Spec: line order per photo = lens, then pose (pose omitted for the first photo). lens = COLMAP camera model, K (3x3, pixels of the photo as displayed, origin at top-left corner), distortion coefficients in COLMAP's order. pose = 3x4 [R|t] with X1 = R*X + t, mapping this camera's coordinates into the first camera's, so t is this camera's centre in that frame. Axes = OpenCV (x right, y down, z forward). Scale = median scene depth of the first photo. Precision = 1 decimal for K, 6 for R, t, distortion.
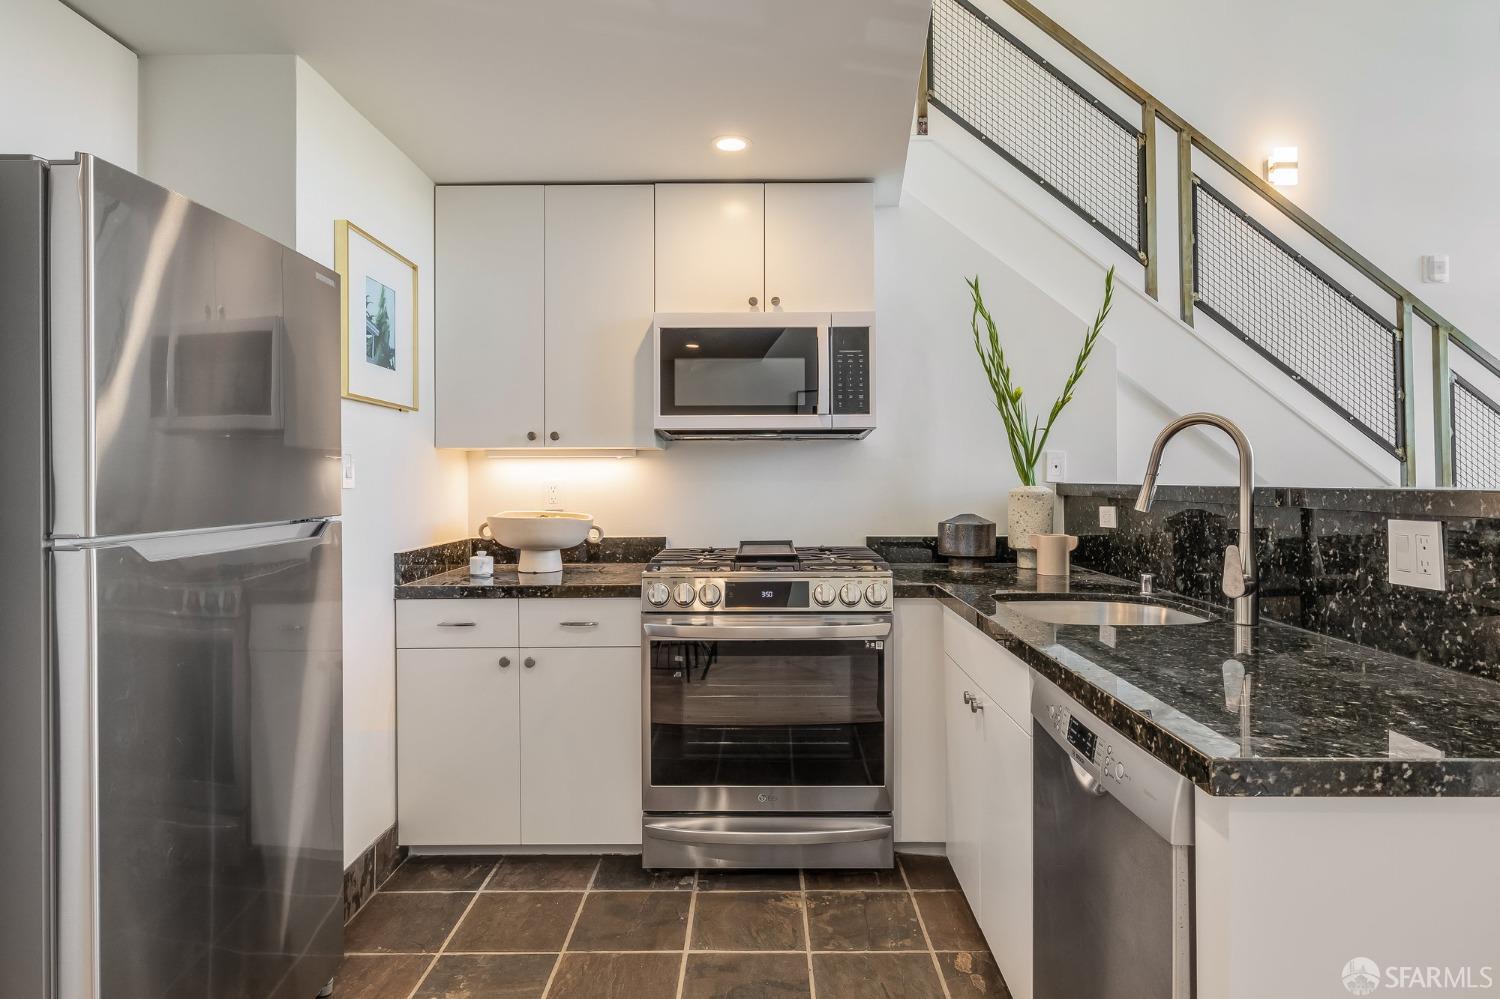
lens RADIAL K [[834.3, 0, 756.8], [0, 834.3, 478.2], [0, 0, 1]] dist [-0.000961, 0.000733]
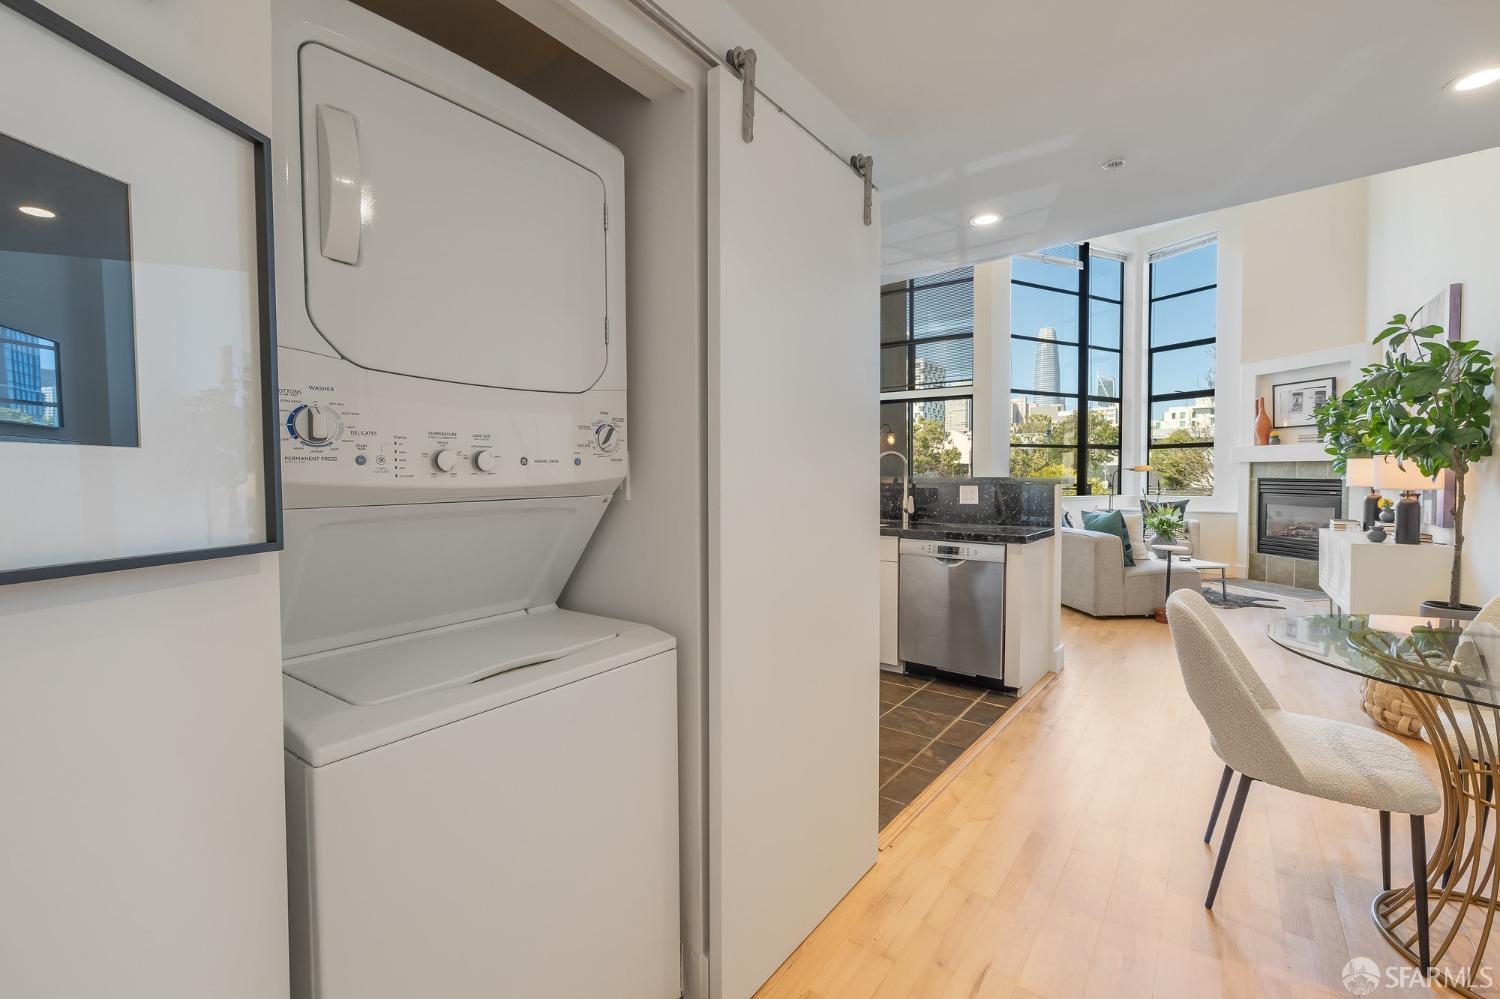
lens RADIAL K [[641.8, 0, 754.3], [0, 641.8, 493.0], [0, 0, 1]] dist [0.002920, -0.000722]
pose [[0.587237, -0.017859, 0.809218, -1.064933], [-0.004167, 0.999677, 0.025087, 0.008220], [-0.809405, -0.018104, 0.586972, 0.055164]]
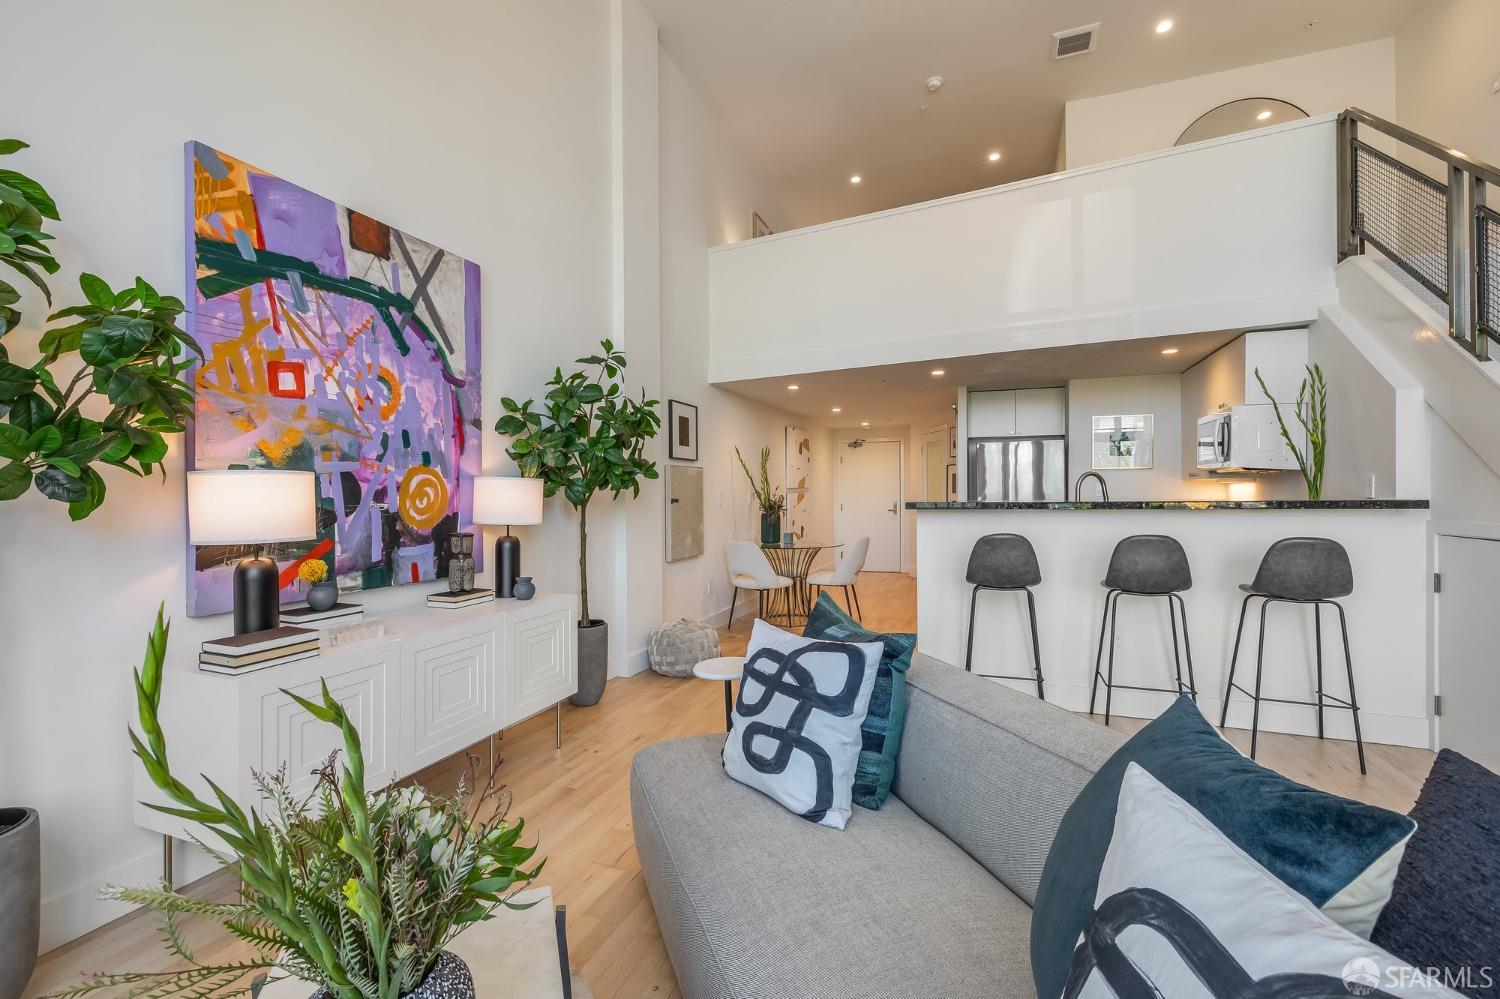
lens RADIAL K [[641.8, 0, 747.8], [0, 641.8, 495.3], [0, 0, 1]] dist [0.002920, -0.000722]
pose [[-0.362644, 0.010380, -0.931870, 1.911933], [0.012798, 0.999899, 0.006158, -0.020622], [0.931840, -0.009693, -0.362740, 0.500826]]
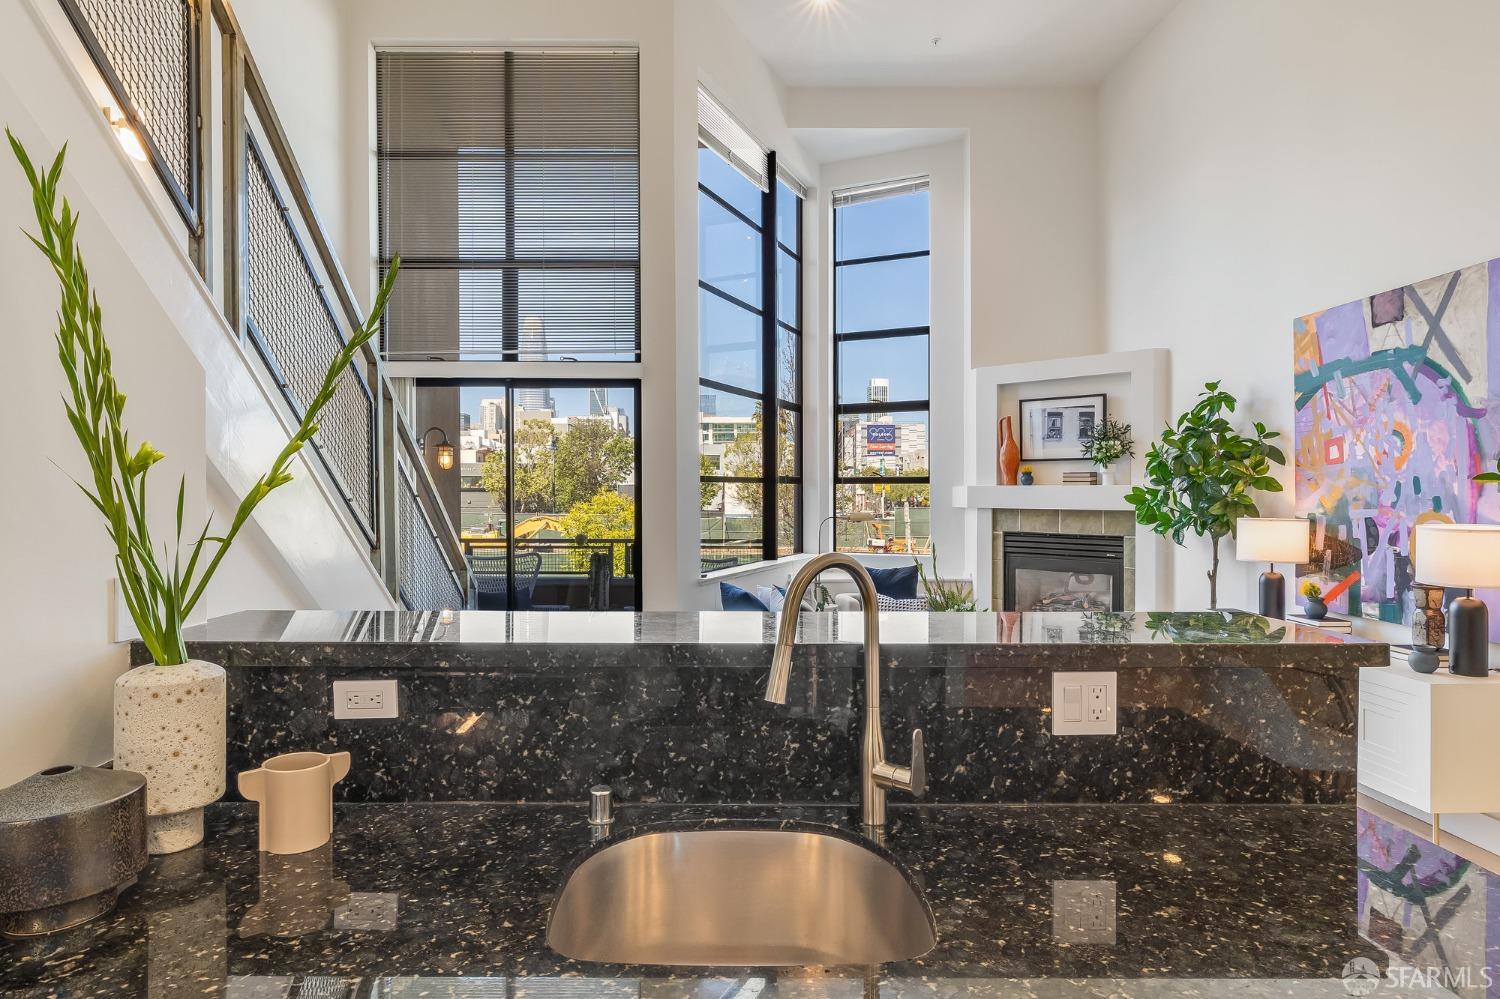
lens RADIAL K [[842.7, 0, 712.3], [0, 842.7, 498.5], [0, 0, 1]] dist [-0.001807, 0.000359]
pose [[-0.007000, 0.000288, 0.999975, -0.140119], [-0.000609, 1.000000, -0.000292, -0.086657], [-0.999975, -0.000611, -0.007000, 0.766554]]
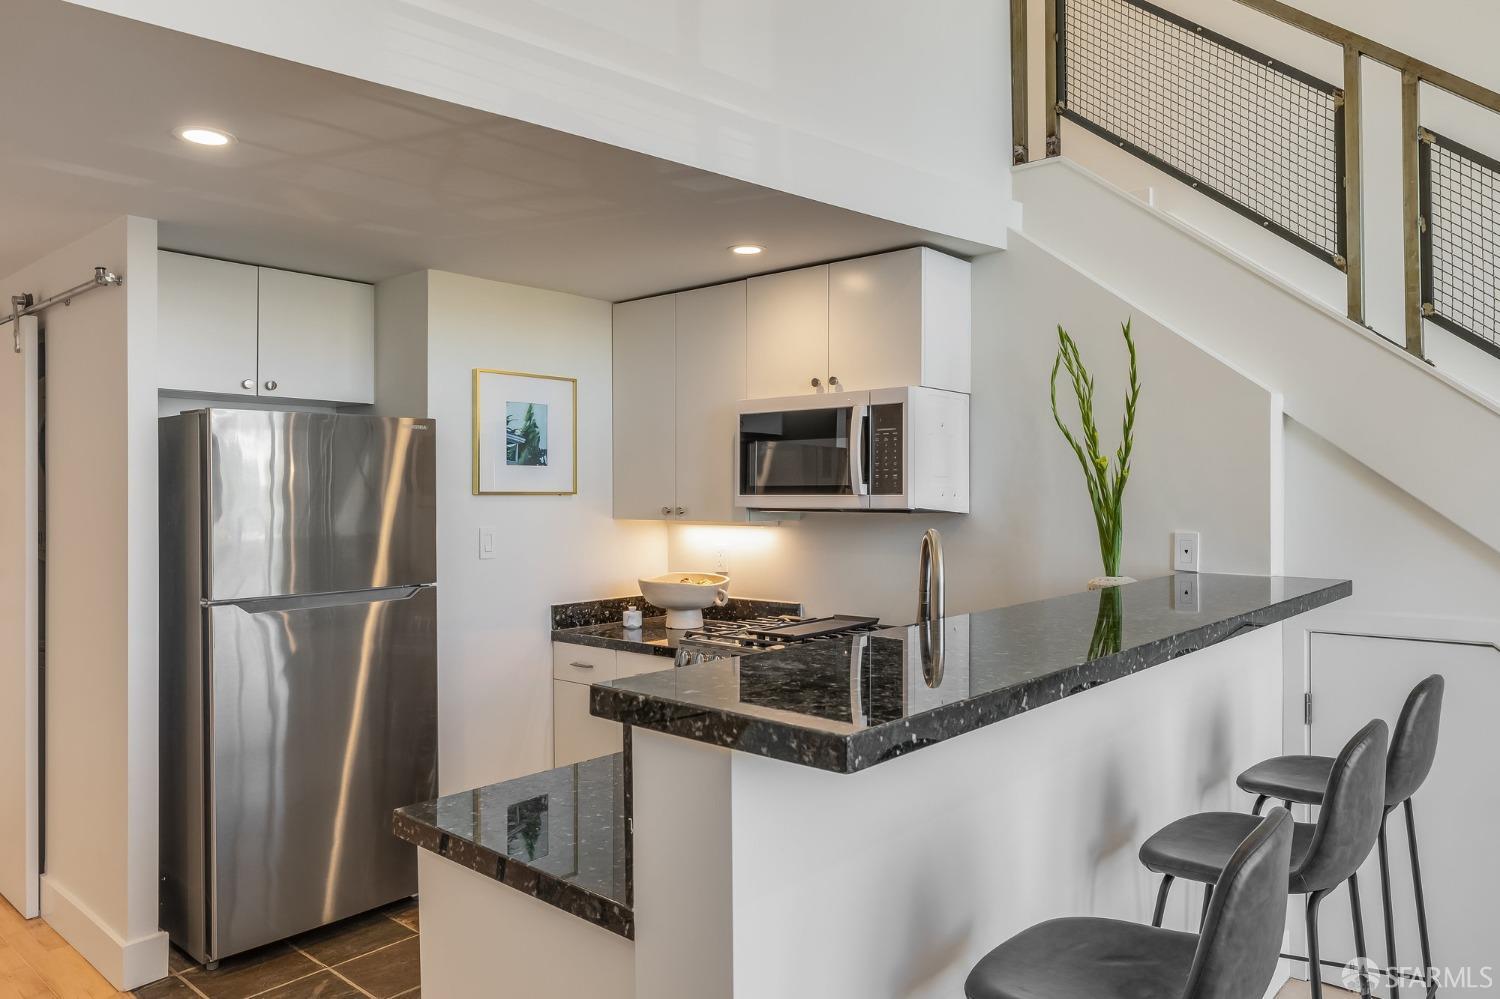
lens RADIAL K [[1014.4, 0, 753.7], [0, 1014.4, 489.2], [0, 0, 1]] dist [0.002293, 0.006251]
pose [[0.754258, -0.000268, -0.656578, 0.767945], [0.001747, 0.999997, 0.001599, -0.084821], [0.656576, -0.002353, 0.754256, 0.012902]]
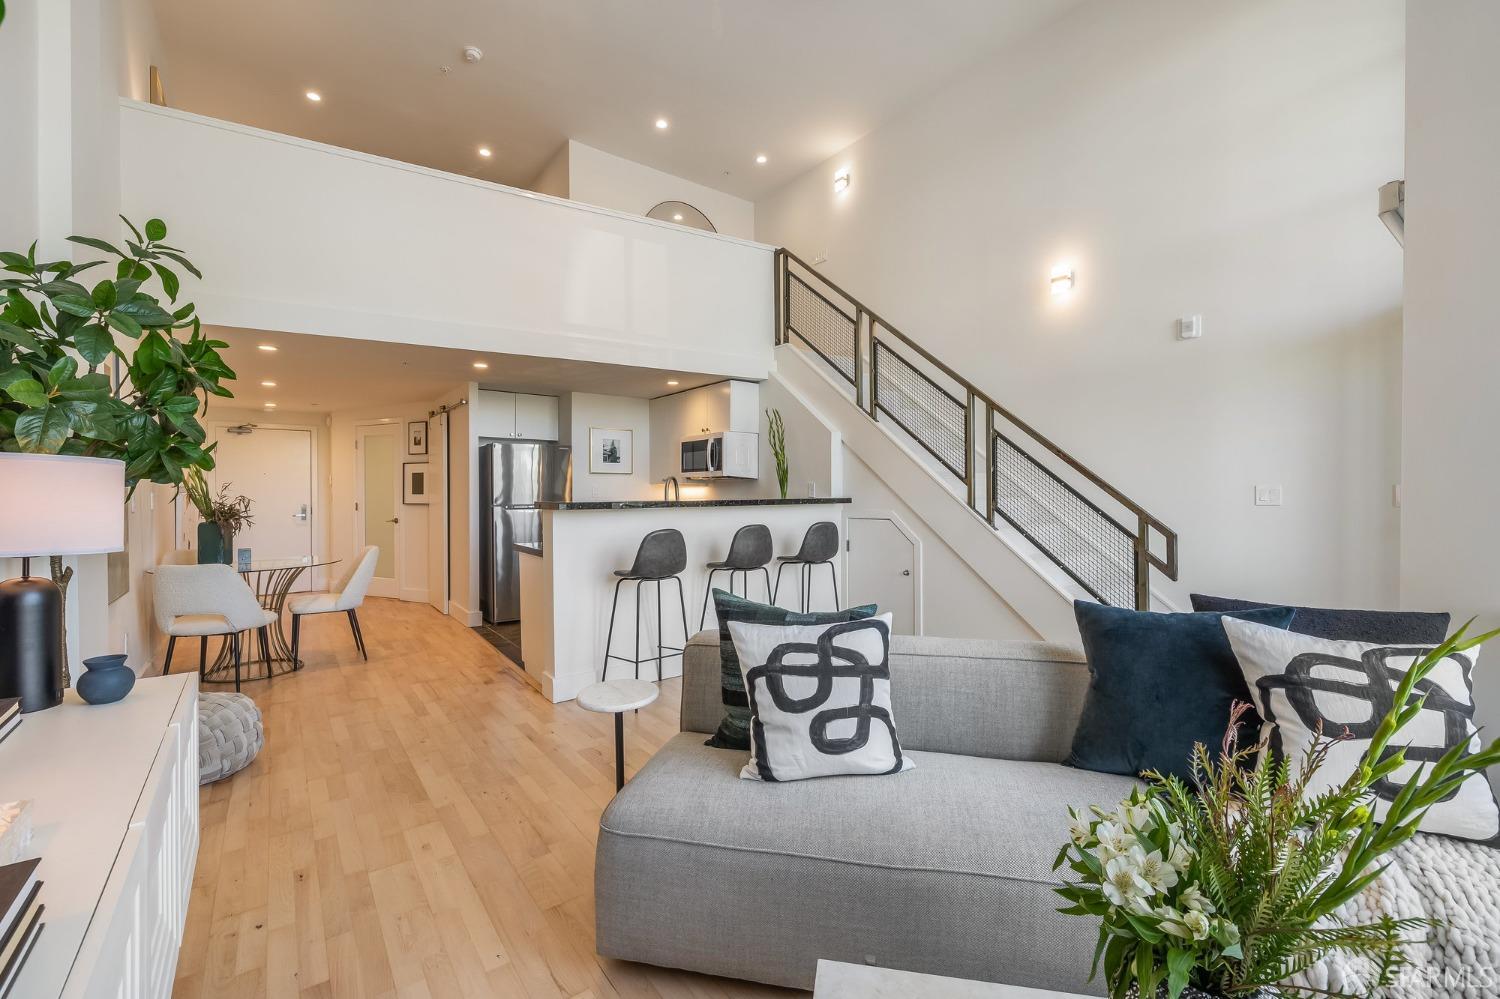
lens RADIAL K [[641.8, 0, 758.6], [0, 641.8, 488.9], [0, 0, 1]] dist [0.002920, -0.000722]
pose [[0.605643, -0.001123, -0.795736, 1.809997], [0.003071, 0.999995, 0.000926, -0.021148], [0.795731, -0.003004, 0.605643, -0.131517]]
